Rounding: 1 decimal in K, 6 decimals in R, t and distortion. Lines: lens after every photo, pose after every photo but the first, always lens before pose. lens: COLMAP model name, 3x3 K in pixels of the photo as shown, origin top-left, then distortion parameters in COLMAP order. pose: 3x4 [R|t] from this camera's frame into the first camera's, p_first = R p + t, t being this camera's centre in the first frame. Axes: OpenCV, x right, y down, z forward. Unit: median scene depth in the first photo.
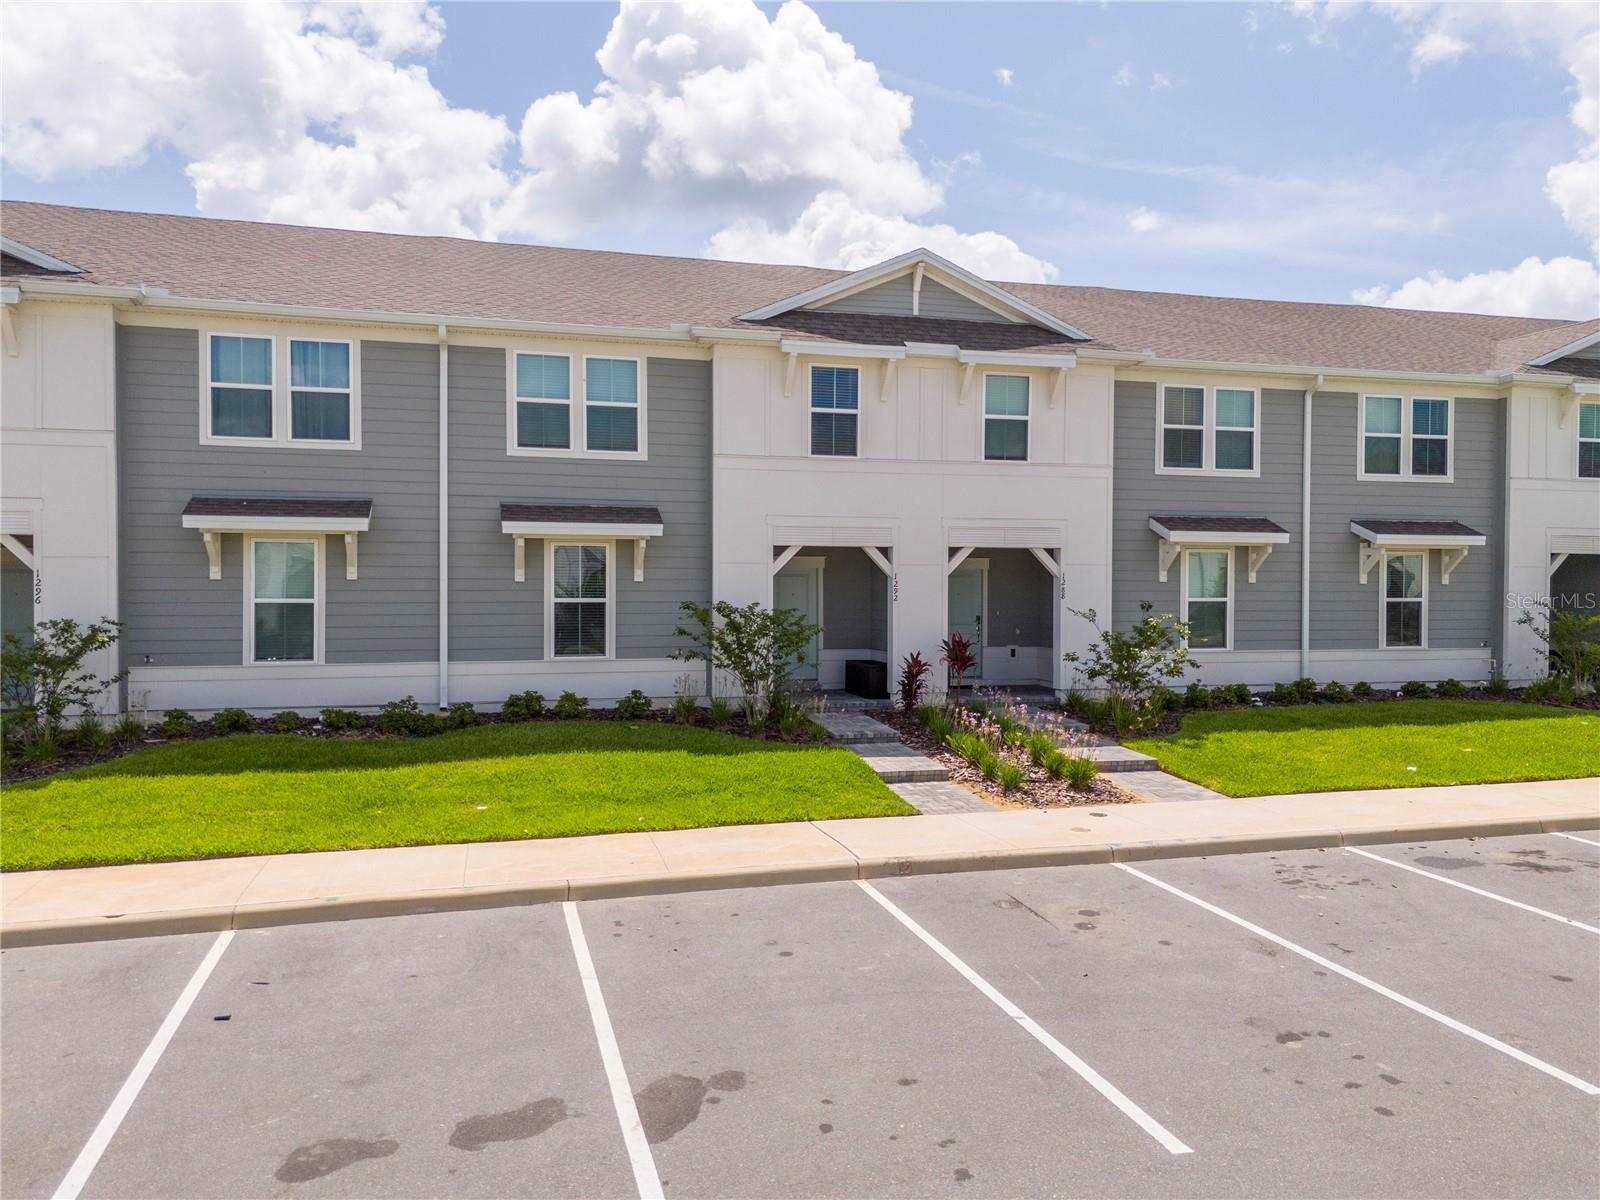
lens RADIAL K [[1177.6, 0, 800.0], [0, 1177.6, 600.0], [0, 0, 1]] dist [0.084687, -0.154942]
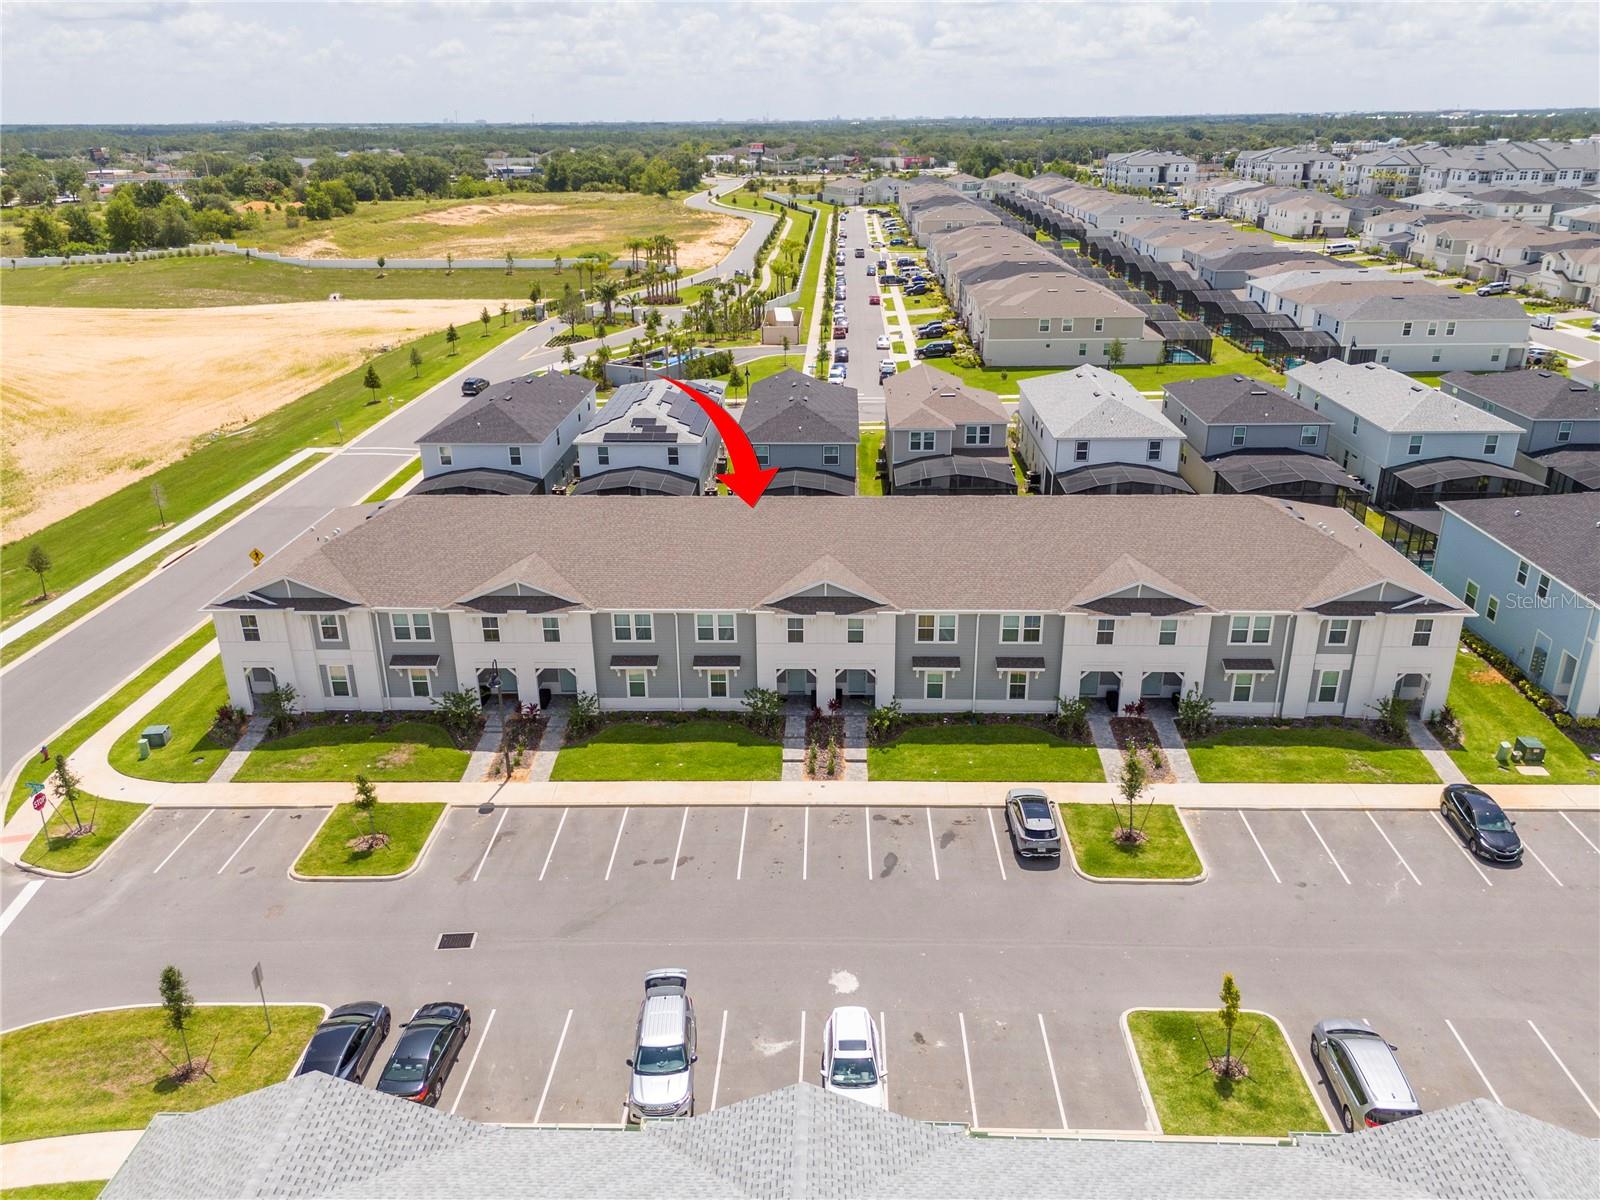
lens RADIAL K [[1187.3, 0, 799.4], [0, 1187.3, 593.4], [0, 0, 1]] dist [0.057219, -0.046616]
pose [[0.954902, 0.097537, -0.280445, 0.924770], [0.009494, 0.933994, 0.357162, -1.394798], [0.296771, -0.343717, 0.890946, -1.784969]]
